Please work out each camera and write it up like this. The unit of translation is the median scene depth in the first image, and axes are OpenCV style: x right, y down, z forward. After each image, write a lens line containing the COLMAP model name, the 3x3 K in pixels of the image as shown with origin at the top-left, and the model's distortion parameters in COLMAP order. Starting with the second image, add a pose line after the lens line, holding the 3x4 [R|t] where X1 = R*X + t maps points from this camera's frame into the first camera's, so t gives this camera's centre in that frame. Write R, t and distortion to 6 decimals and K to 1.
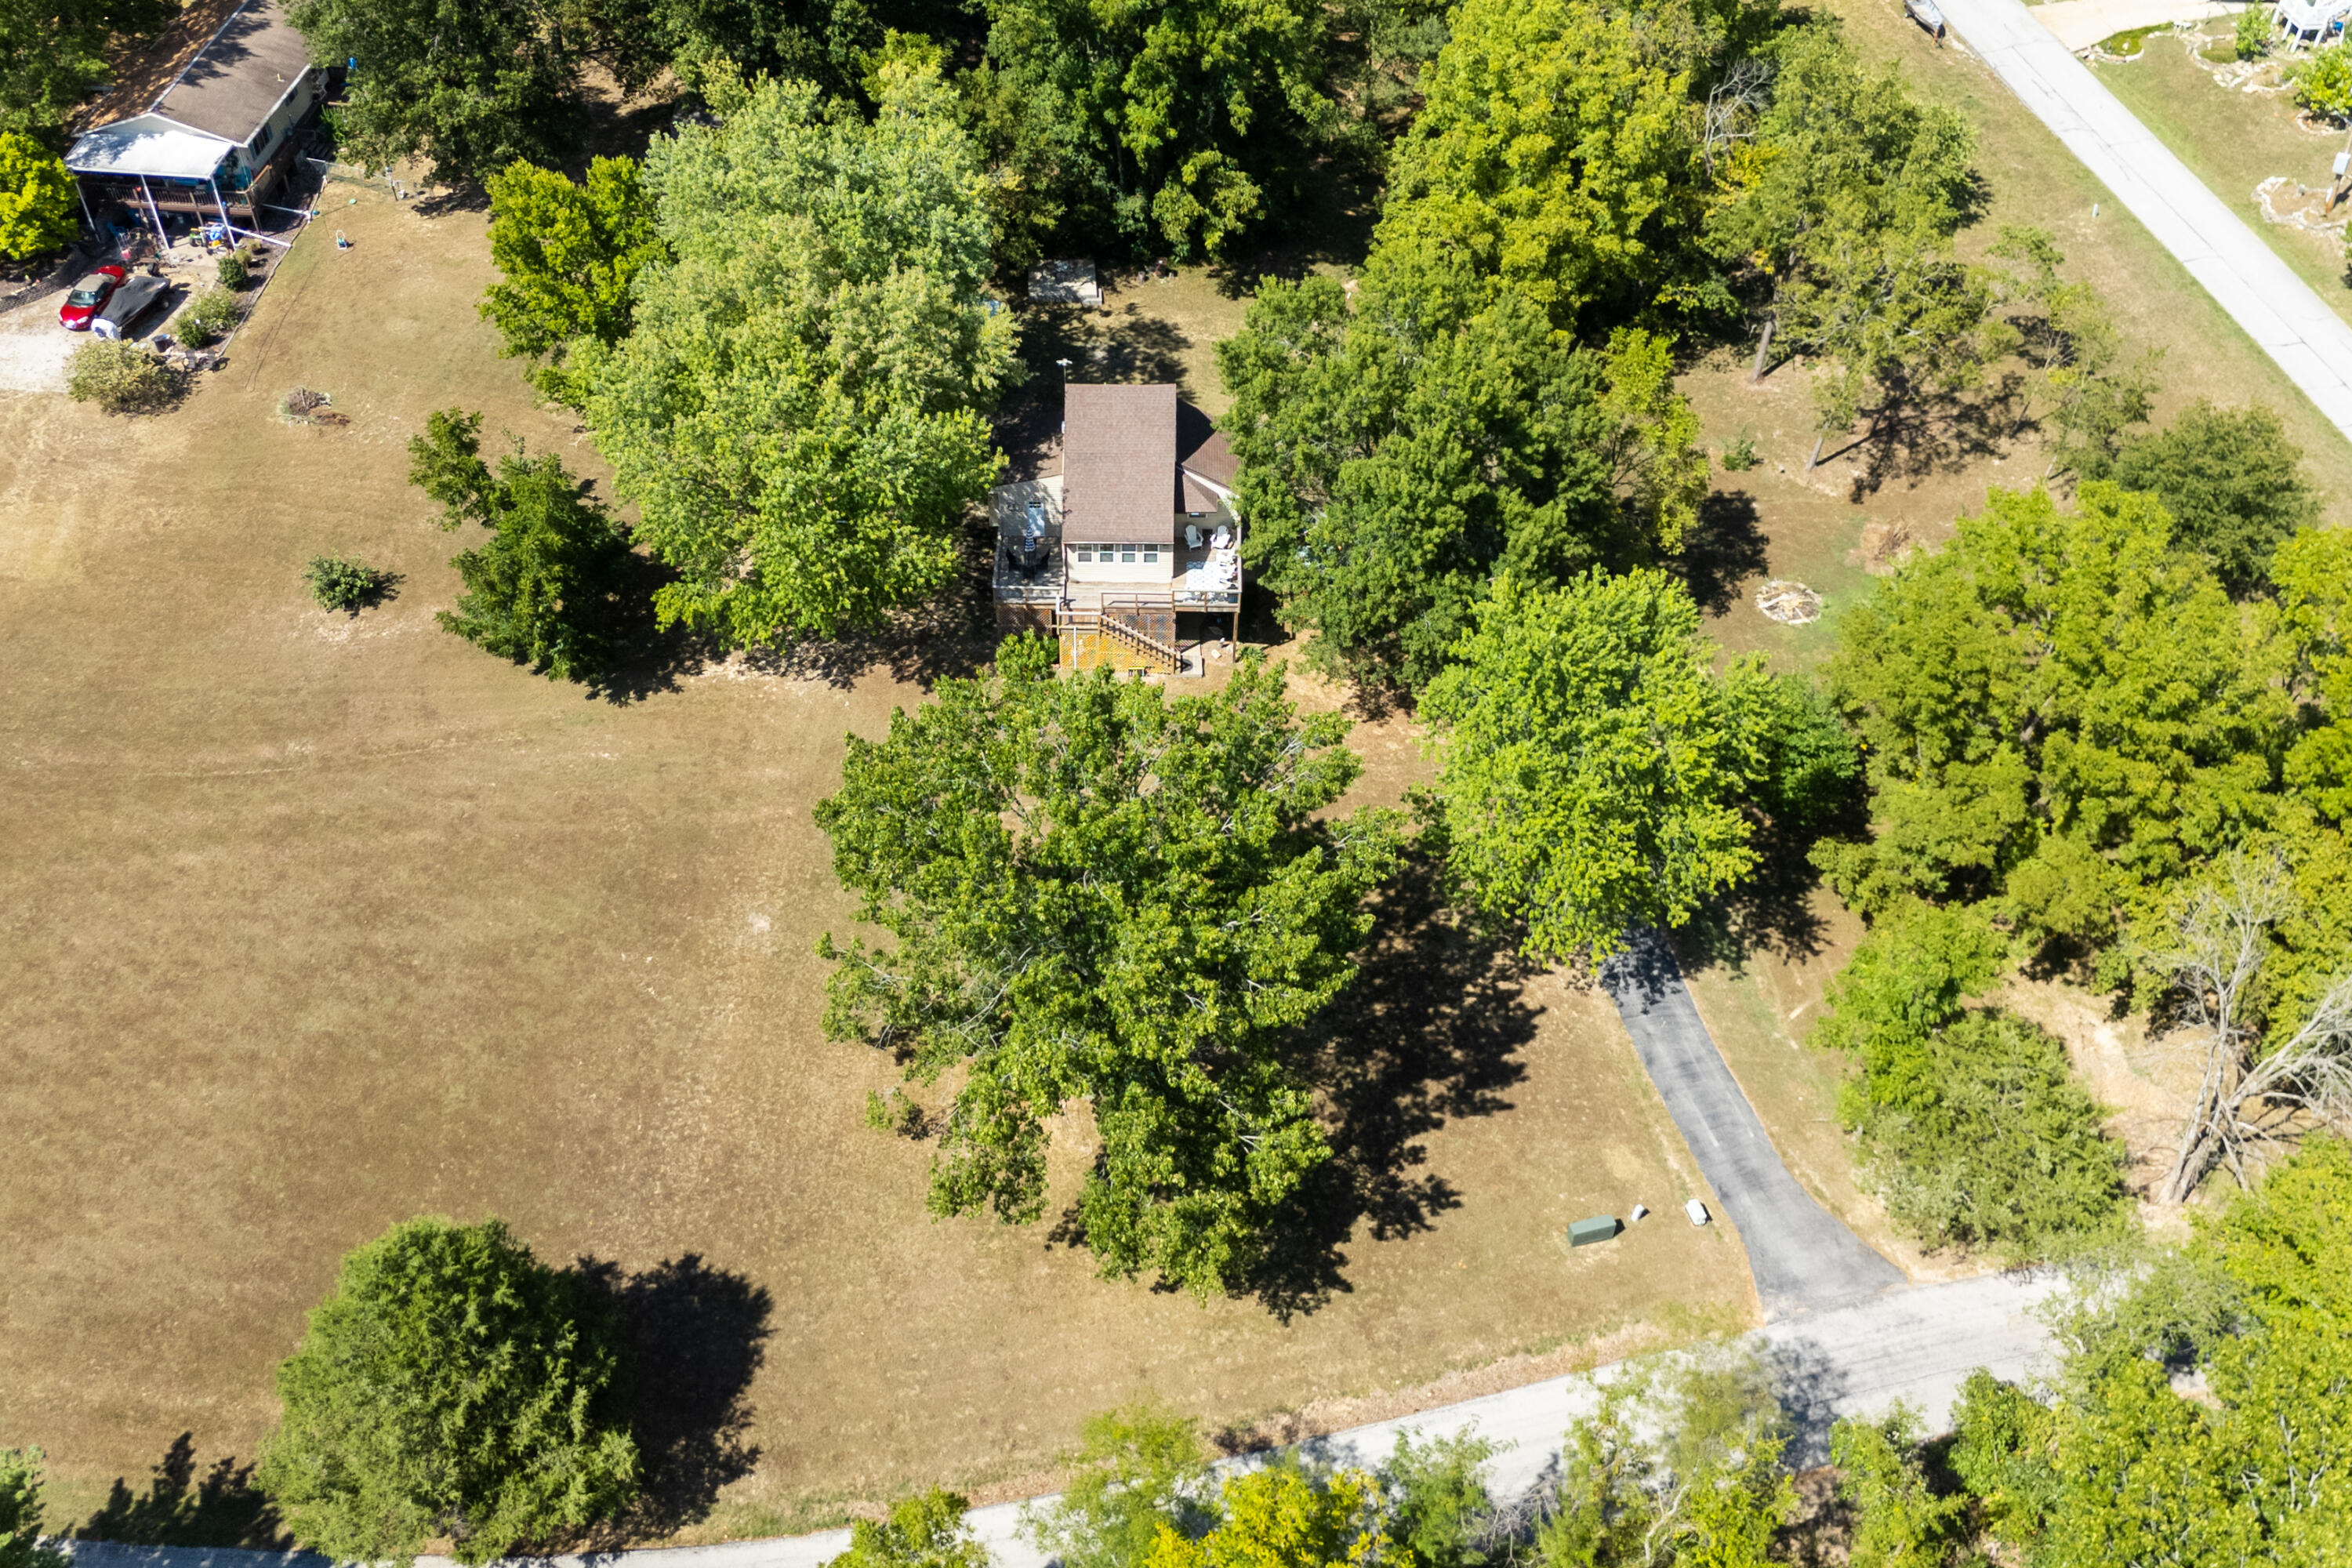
lens RADIAL K [[2097.1, 0, 1177.5], [0, 2097.1, 785.0], [0, 0, 1]] dist [0.021590, -0.014386]
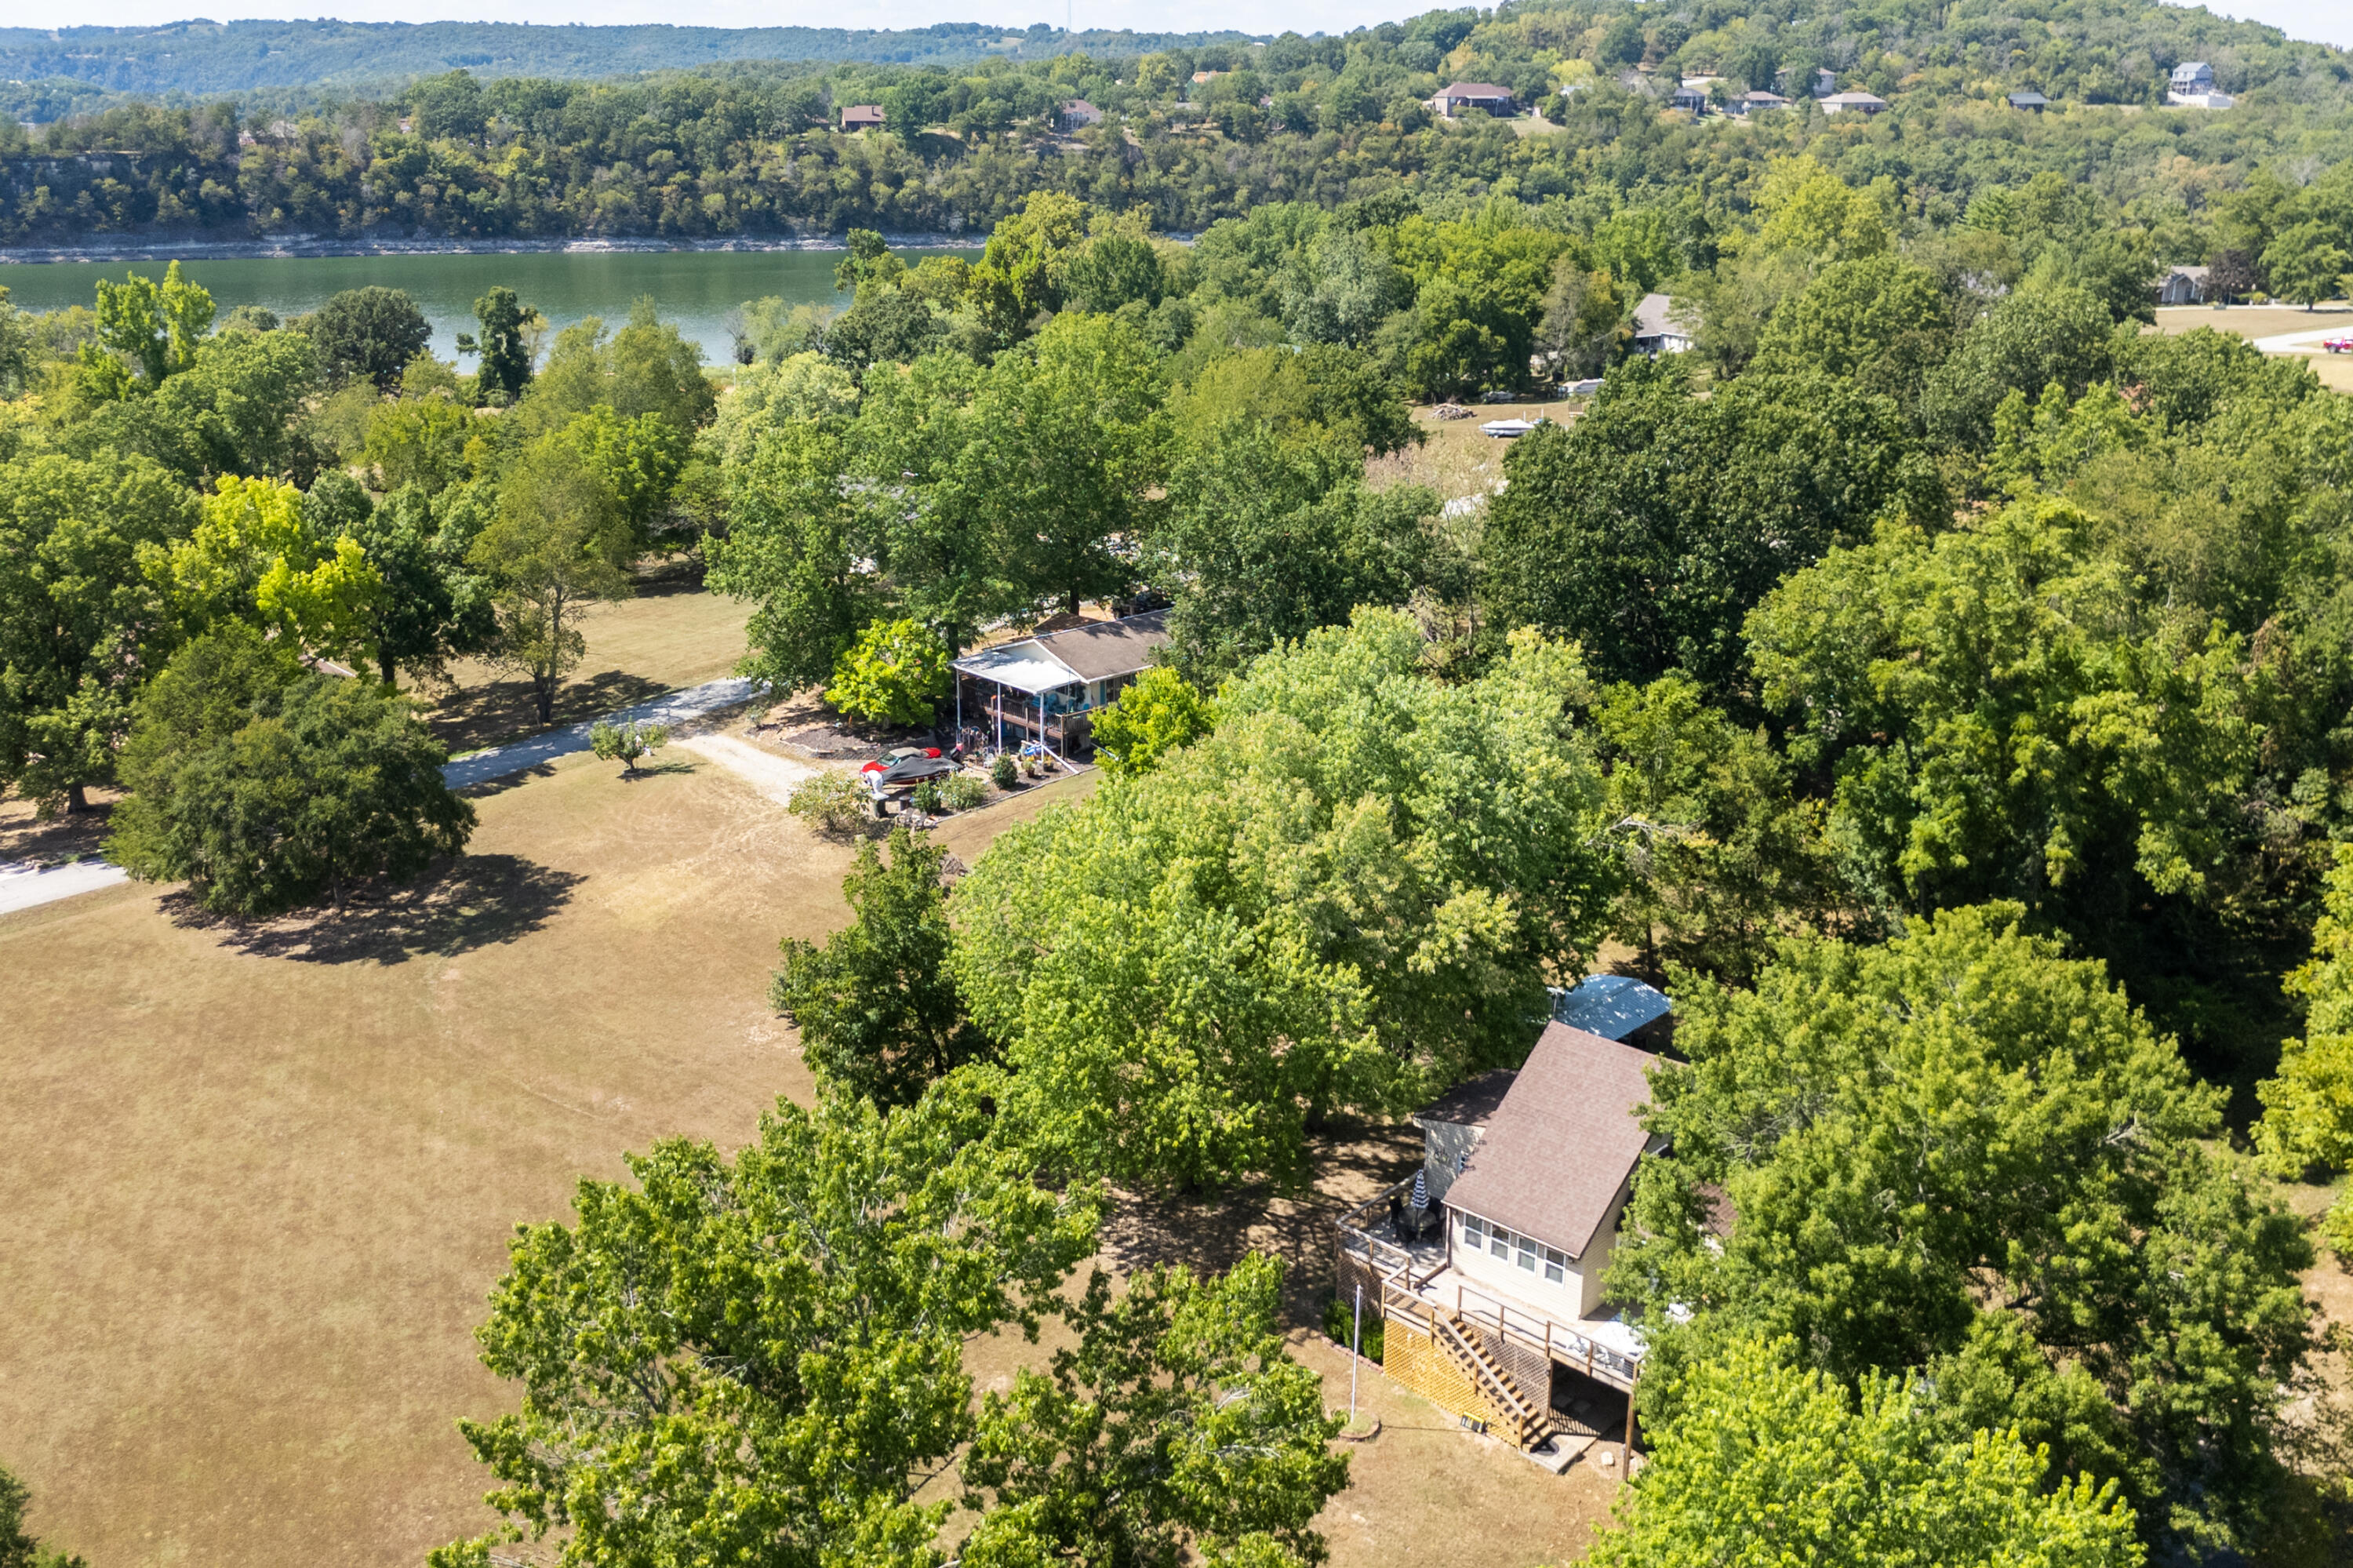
lens RADIAL K [[2098.1, 0, 1178.2], [0, 2098.1, 781.5], [0, 0, 1]] dist [0.021590, -0.014386]
pose [[0.740912, 0.197843, -0.641801, 0.268000], [-0.467694, 0.837816, -0.281650, 0.007387], [0.481988, 0.508844, 0.713278, 0.318380]]
